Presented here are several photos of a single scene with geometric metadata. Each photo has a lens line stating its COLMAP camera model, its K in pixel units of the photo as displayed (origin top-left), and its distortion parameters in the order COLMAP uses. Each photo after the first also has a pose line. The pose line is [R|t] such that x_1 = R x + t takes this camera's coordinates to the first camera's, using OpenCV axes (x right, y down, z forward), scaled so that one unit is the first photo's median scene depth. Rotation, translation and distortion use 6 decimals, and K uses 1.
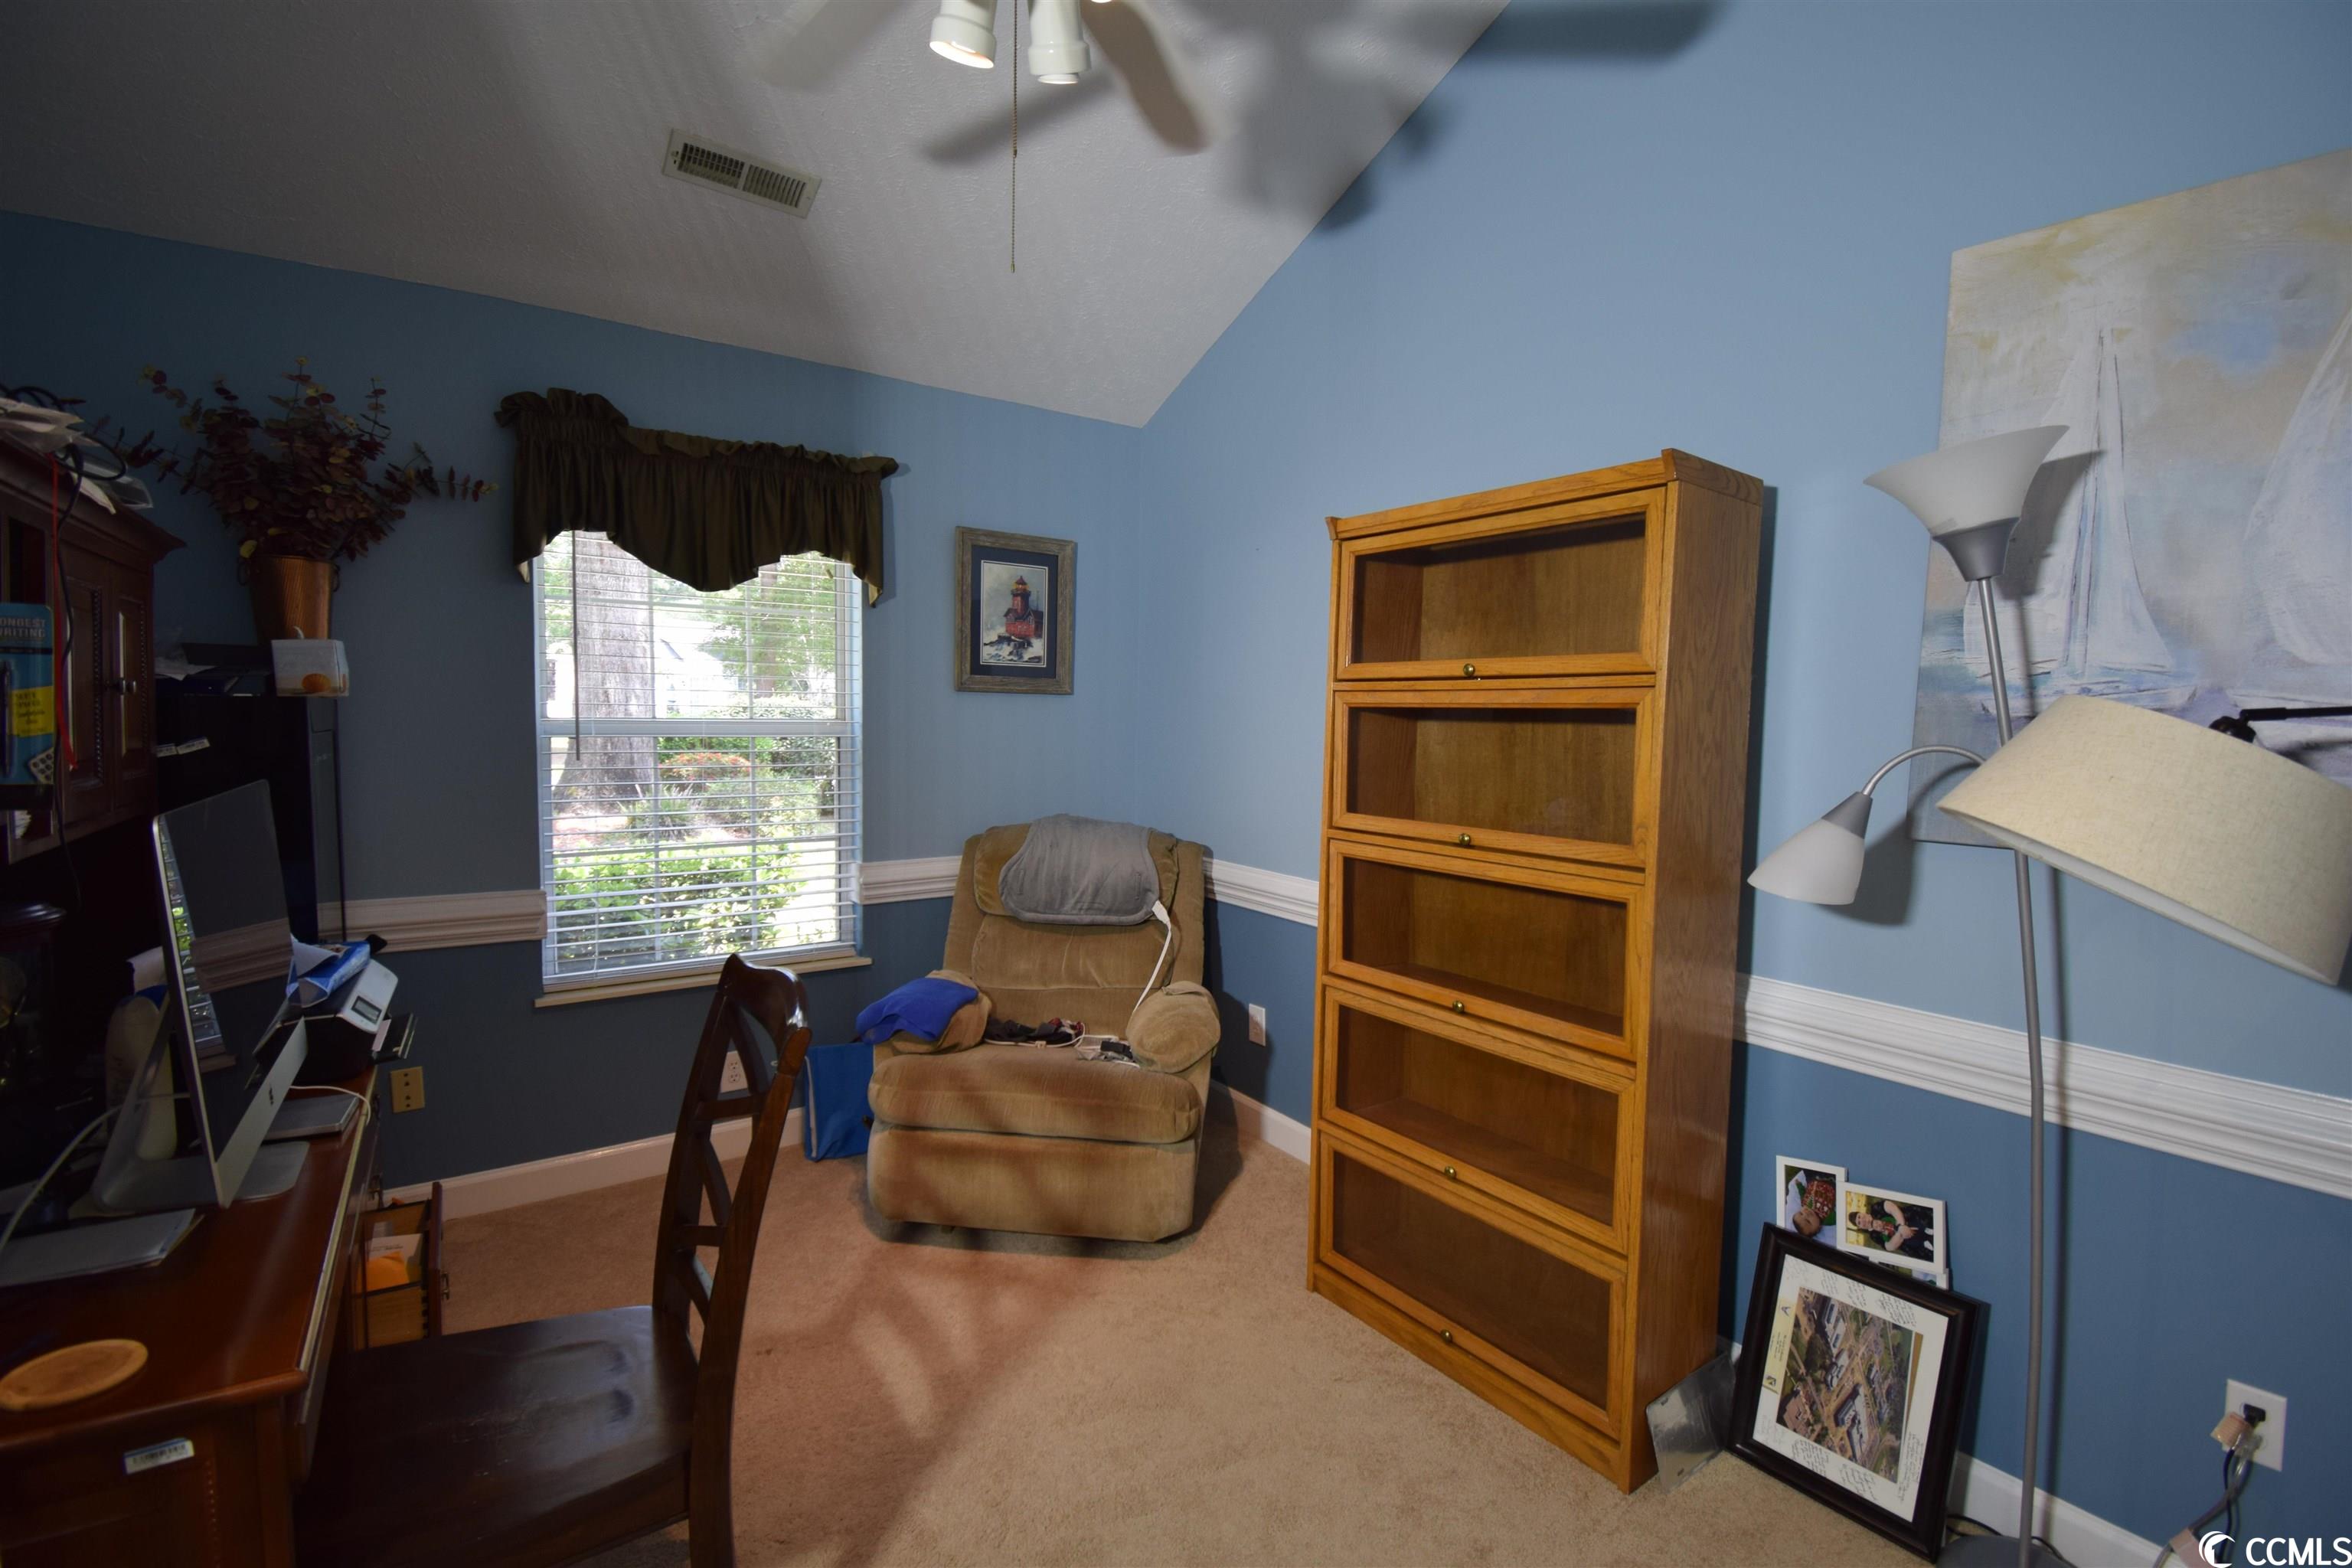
lens RADIAL K [[1032.1, 0, 1174.4], [0, 1032.1, 777.5], [0, 0, 1]] dist [0.025109, -0.030480]
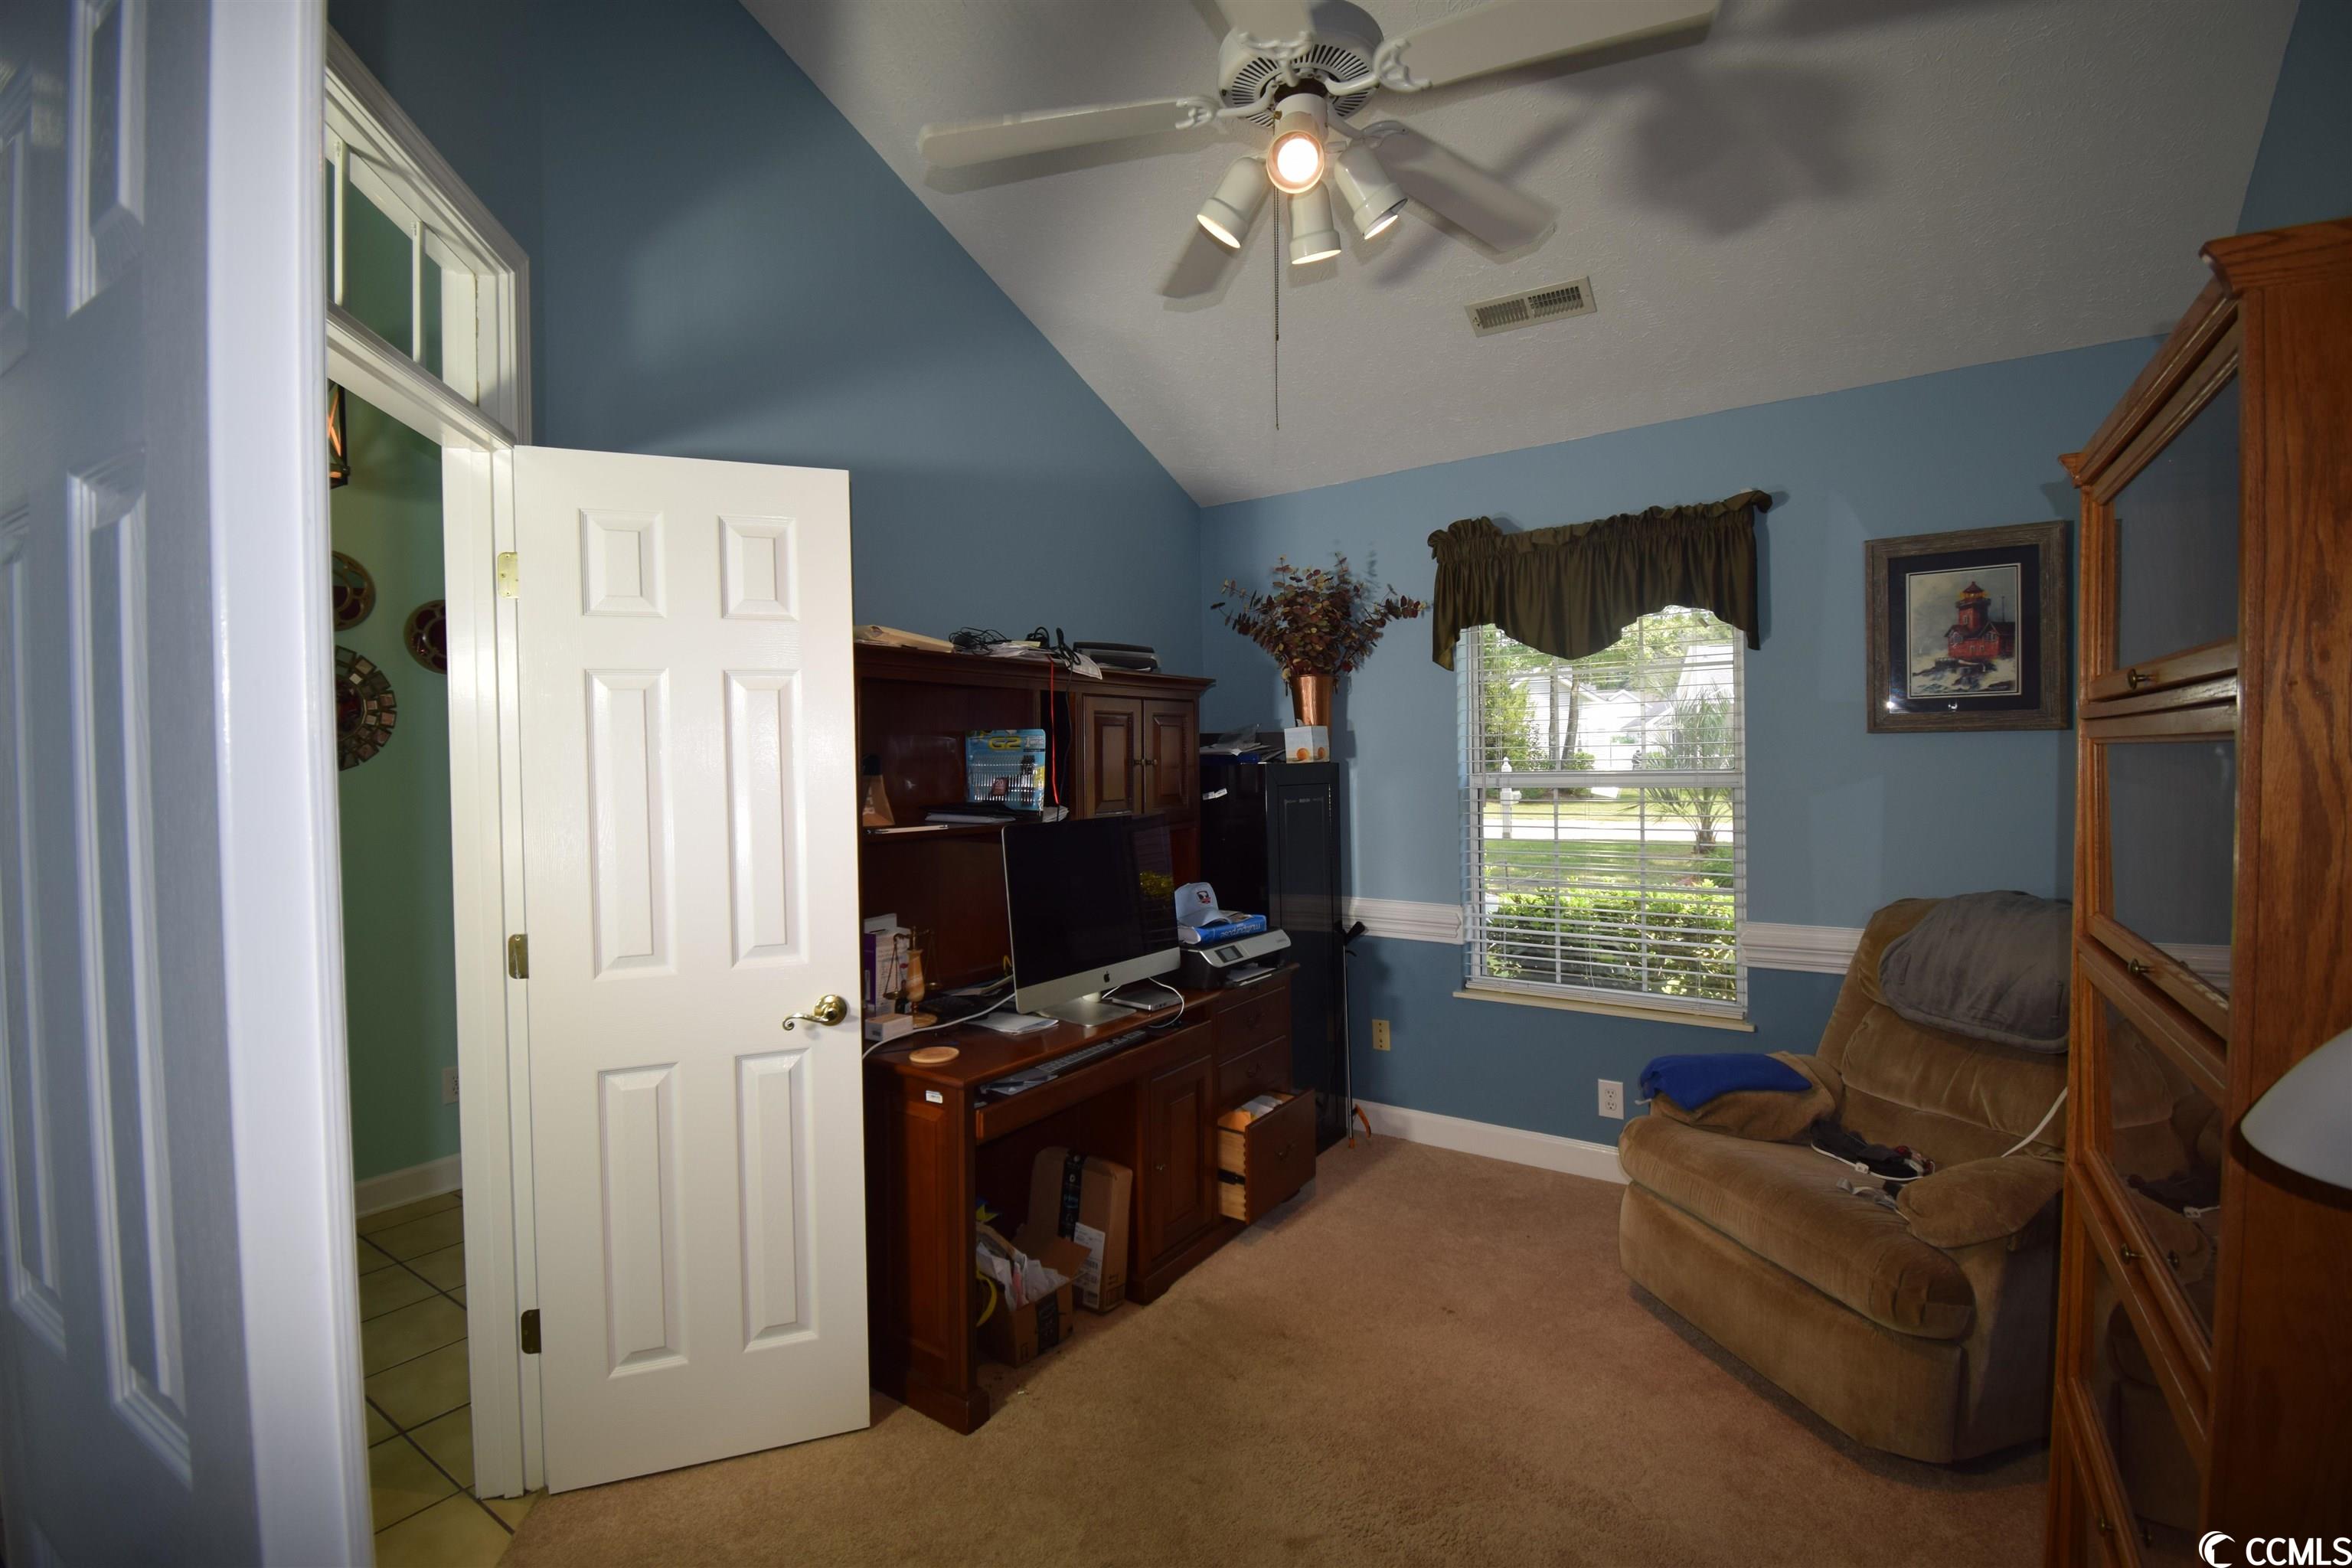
lens RADIAL K [[1032.1, 0, 1174.4], [0, 1032.1, 777.5], [0, 0, 1]] dist [0.025109, -0.030480]
pose [[0.351893, -0.005449, -0.936024, 0.410415], [-0.033371, 0.999274, -0.018362, -0.013864], [0.935445, 0.037697, 0.351456, 0.182563]]
